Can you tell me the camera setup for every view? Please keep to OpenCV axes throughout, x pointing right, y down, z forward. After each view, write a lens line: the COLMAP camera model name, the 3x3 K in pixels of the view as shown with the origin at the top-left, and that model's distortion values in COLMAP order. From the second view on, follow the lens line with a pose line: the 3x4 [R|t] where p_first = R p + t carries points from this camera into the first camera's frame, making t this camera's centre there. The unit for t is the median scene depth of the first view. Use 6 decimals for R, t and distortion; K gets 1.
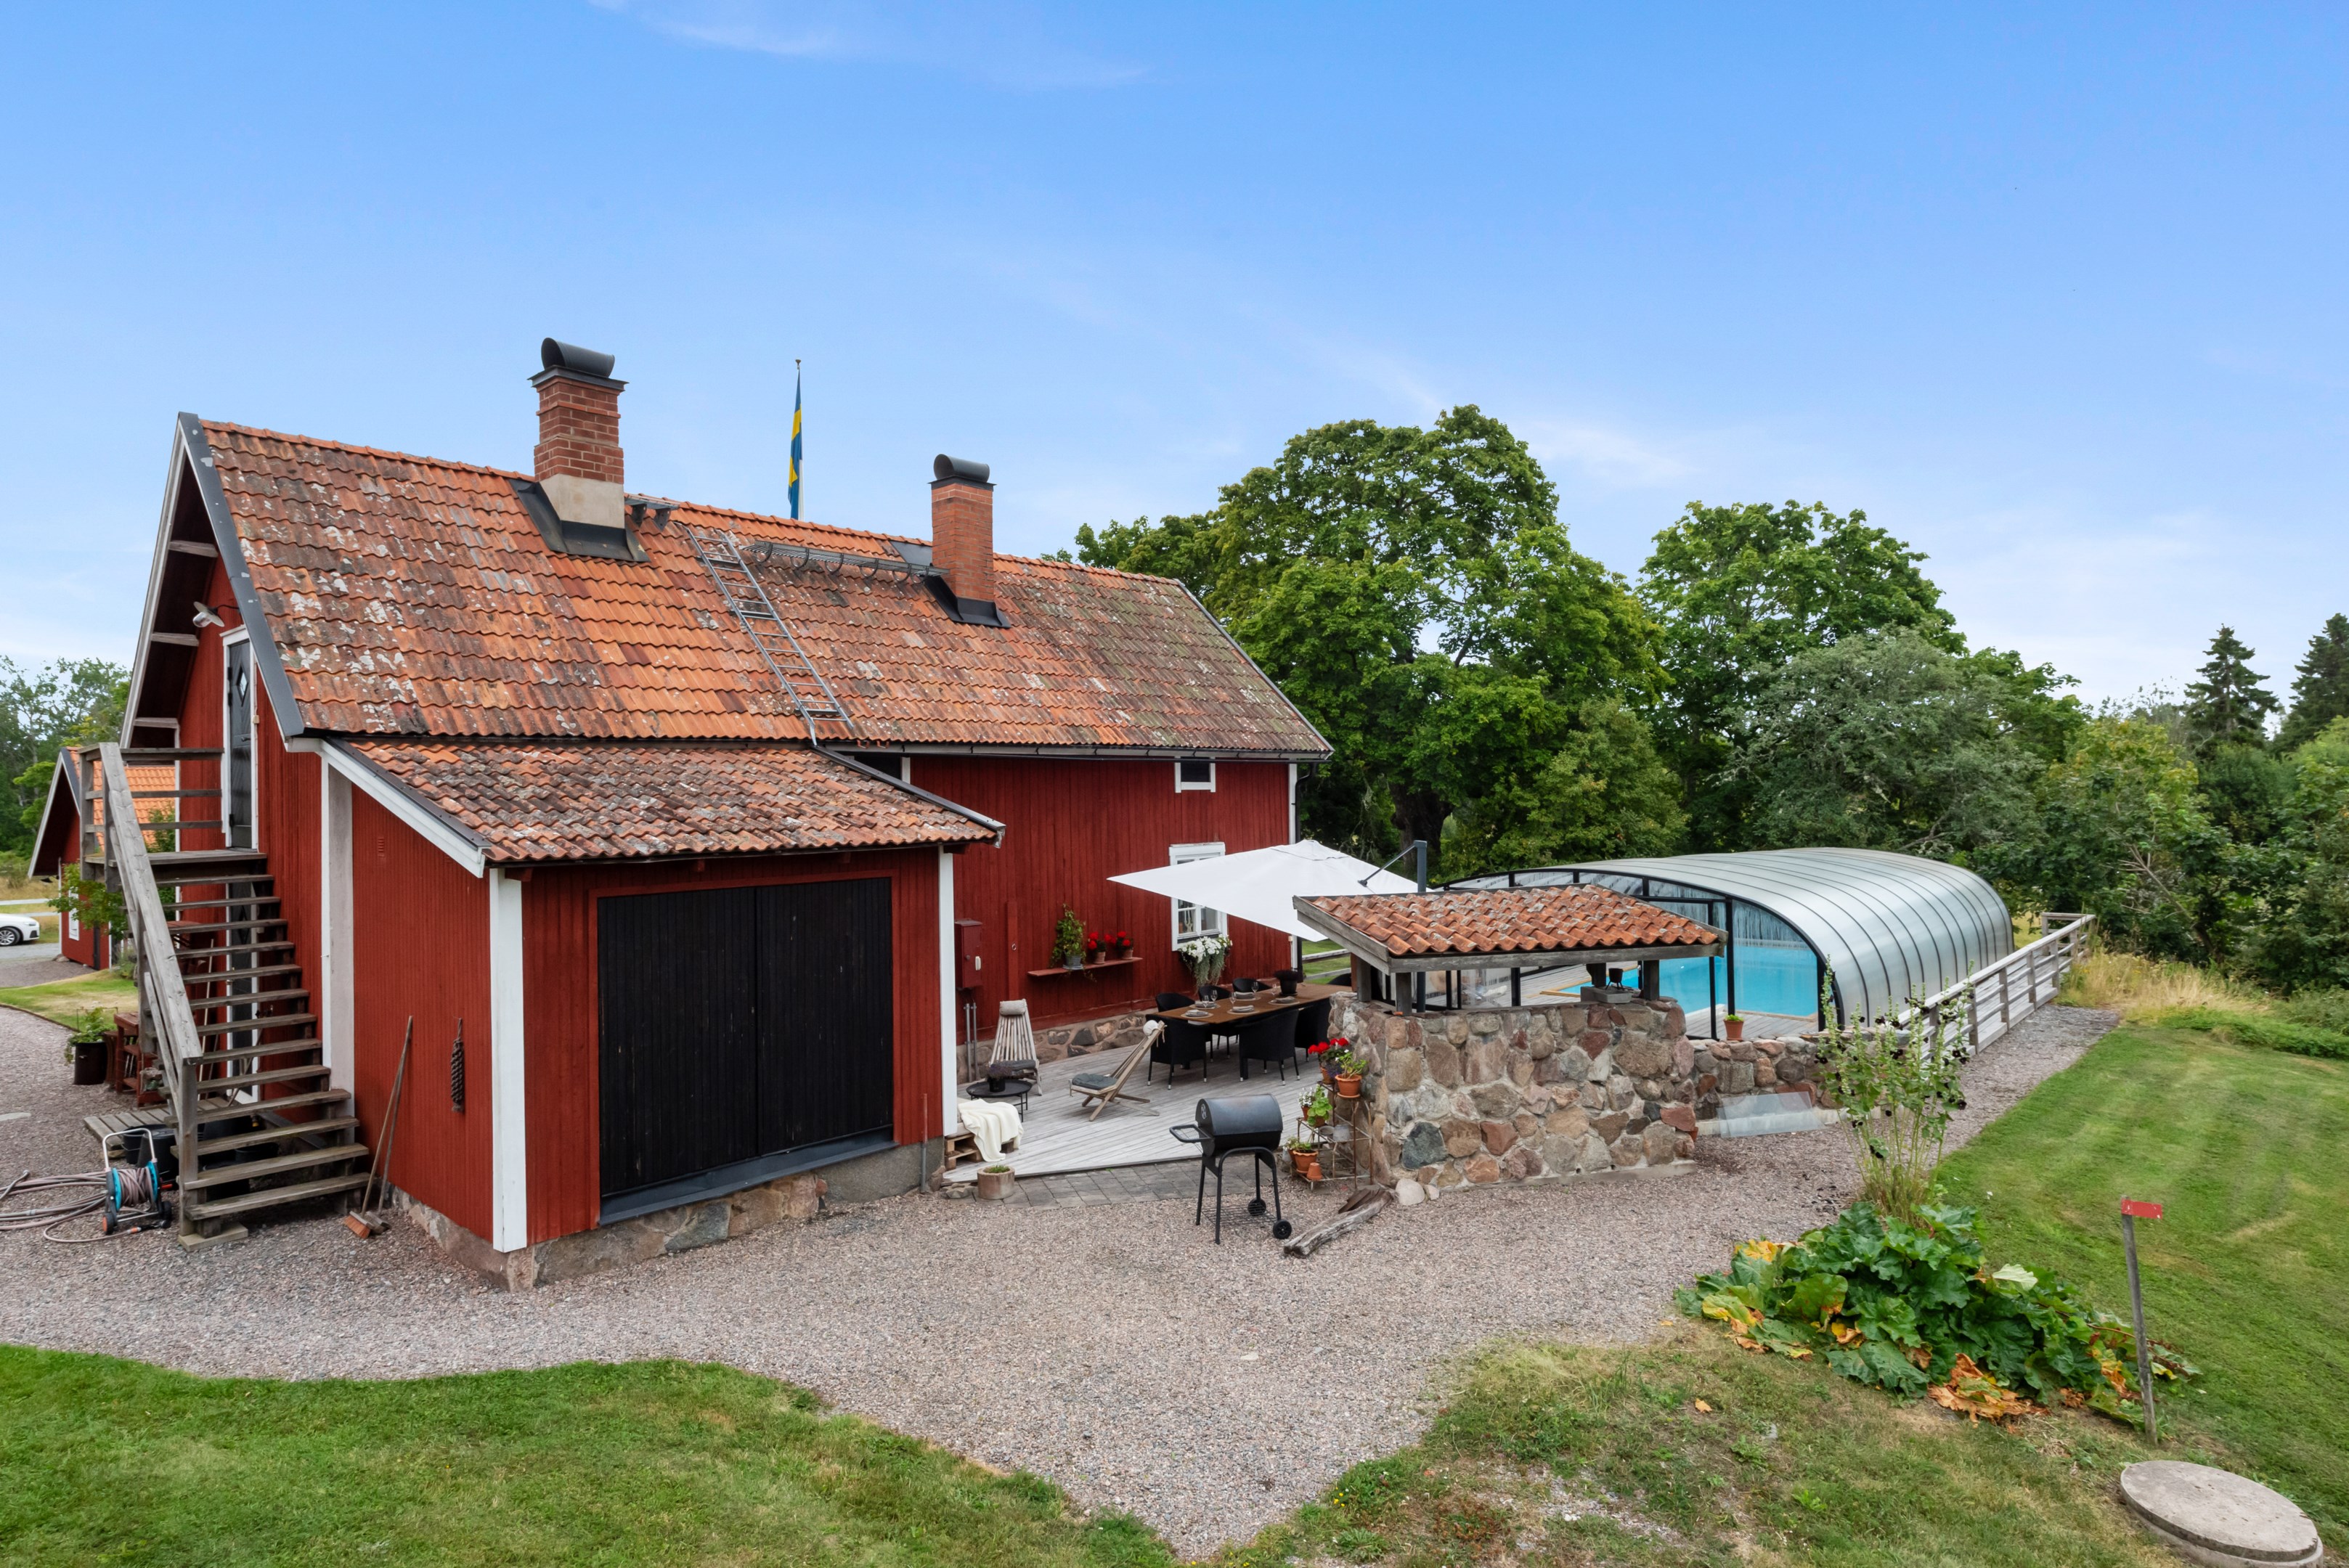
lens RADIAL K [[1363.1, 0, 1172.3], [0, 1363.1, 788.0], [0, 0, 1]] dist [-0.001018, -0.000002]
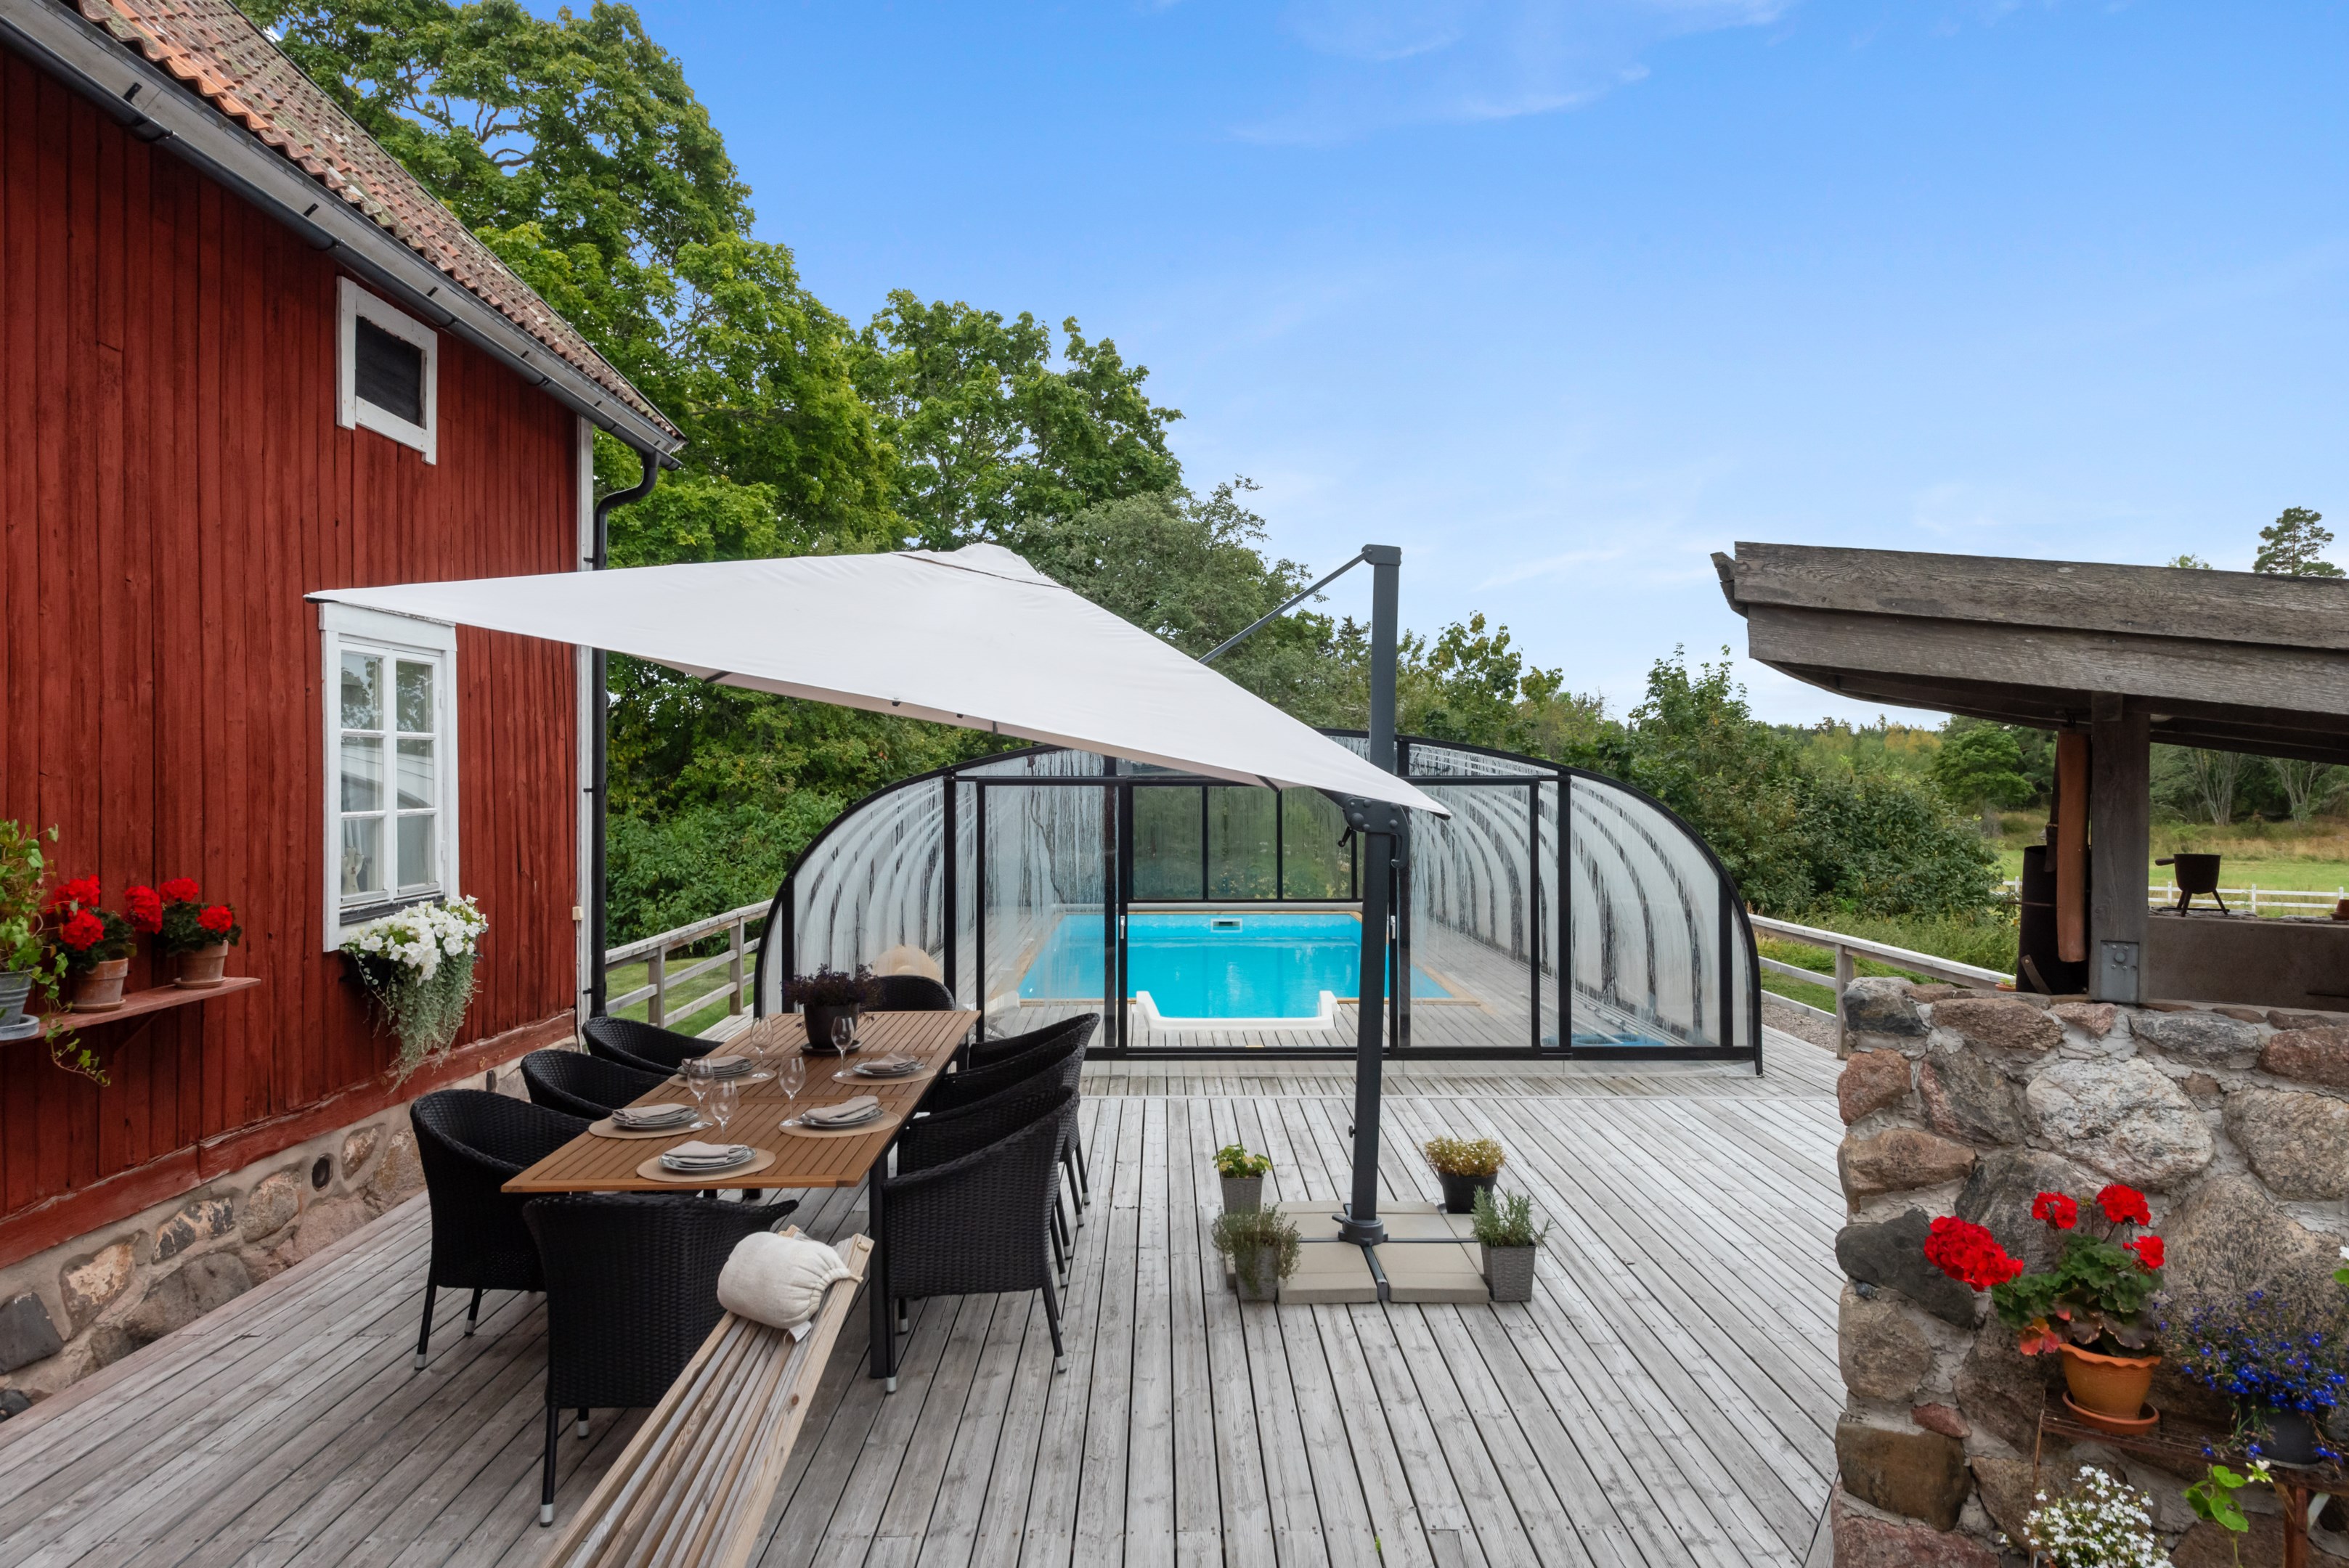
lens RADIAL K [[1594.7, 0, 1178.3], [0, 1594.7, 770.5], [0, 0, 1]] dist [0.007027, 0.002145]
pose [[0.744652, 0.019509, 0.667168, -0.057021], [-0.015282, 0.999809, -0.012179, 0.049656], [-0.667278, -0.001126, 0.744808, 0.376397]]
